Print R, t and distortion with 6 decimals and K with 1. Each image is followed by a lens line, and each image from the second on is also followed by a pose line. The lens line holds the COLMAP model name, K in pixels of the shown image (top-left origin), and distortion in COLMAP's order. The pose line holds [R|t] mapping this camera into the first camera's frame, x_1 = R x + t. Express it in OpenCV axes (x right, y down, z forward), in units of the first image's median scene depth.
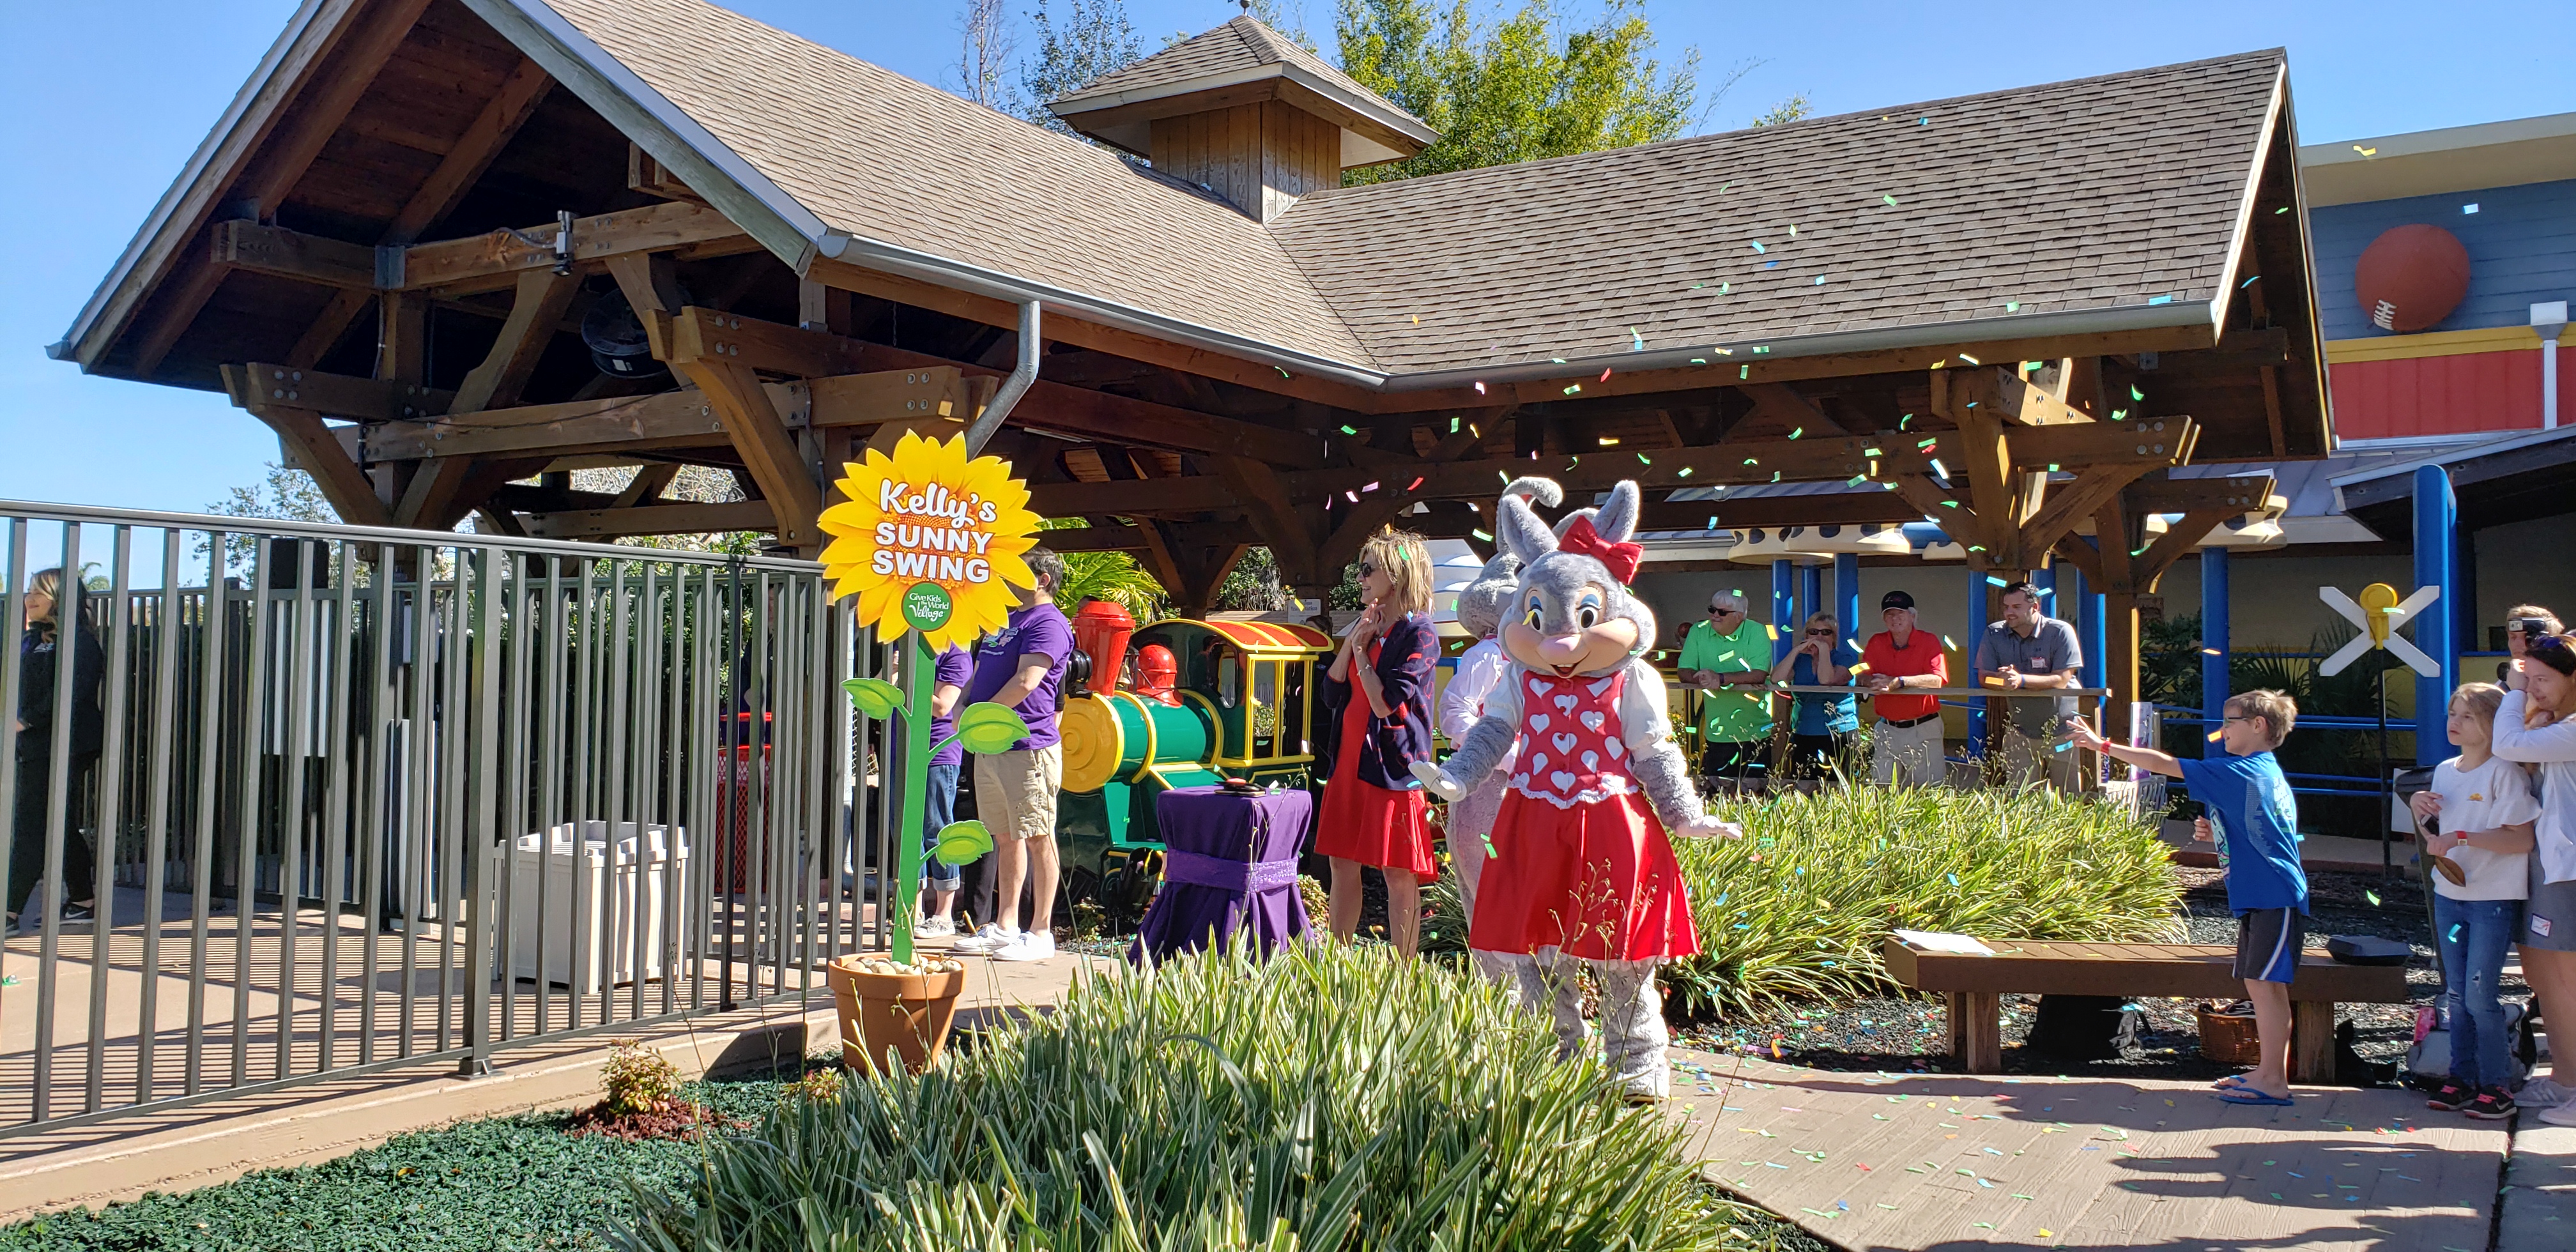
lens RADIAL K [[1860.4, 0, 1281.5], [0, 1860.4, 616.7], [0, 0, 1]] dist [-0.001018, -0.007610]
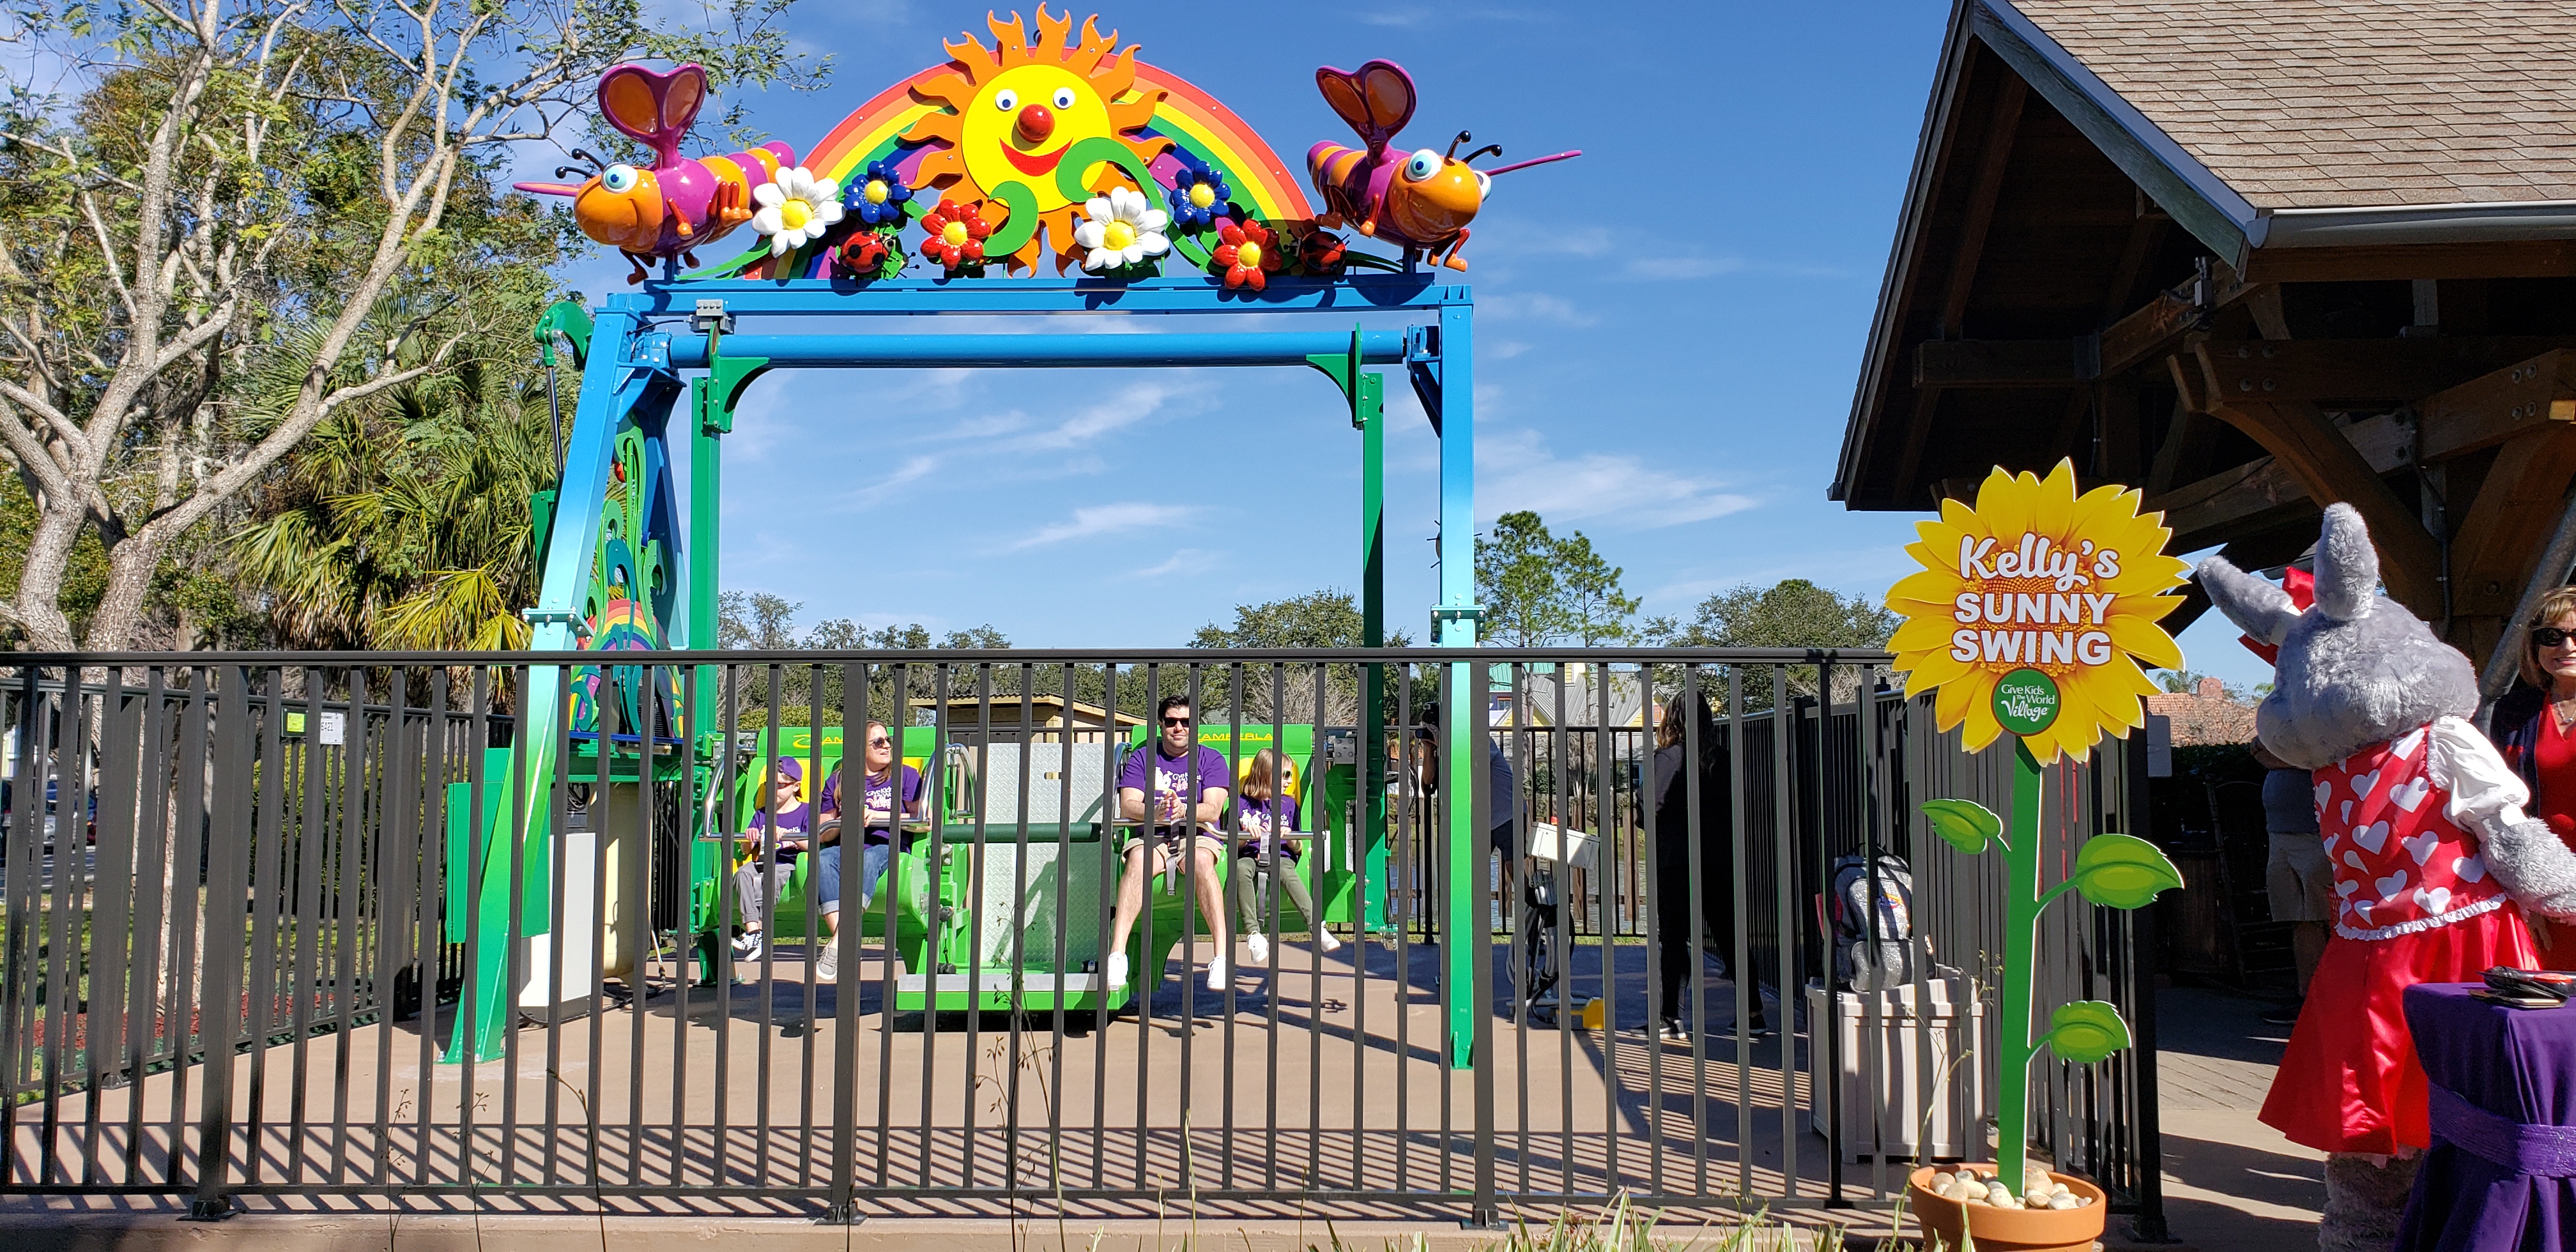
lens RADIAL K [[1860.4, 0, 1281.5], [0, 1860.4, 616.7], [0, 0, 1]] dist [-0.001018, -0.007610]
pose [[0.492763, -0.082510, -0.866243, 0.301605], [0.032144, 0.996541, -0.076636, 0.007814], [0.869570, 0.009919, 0.493710, 0.381271]]
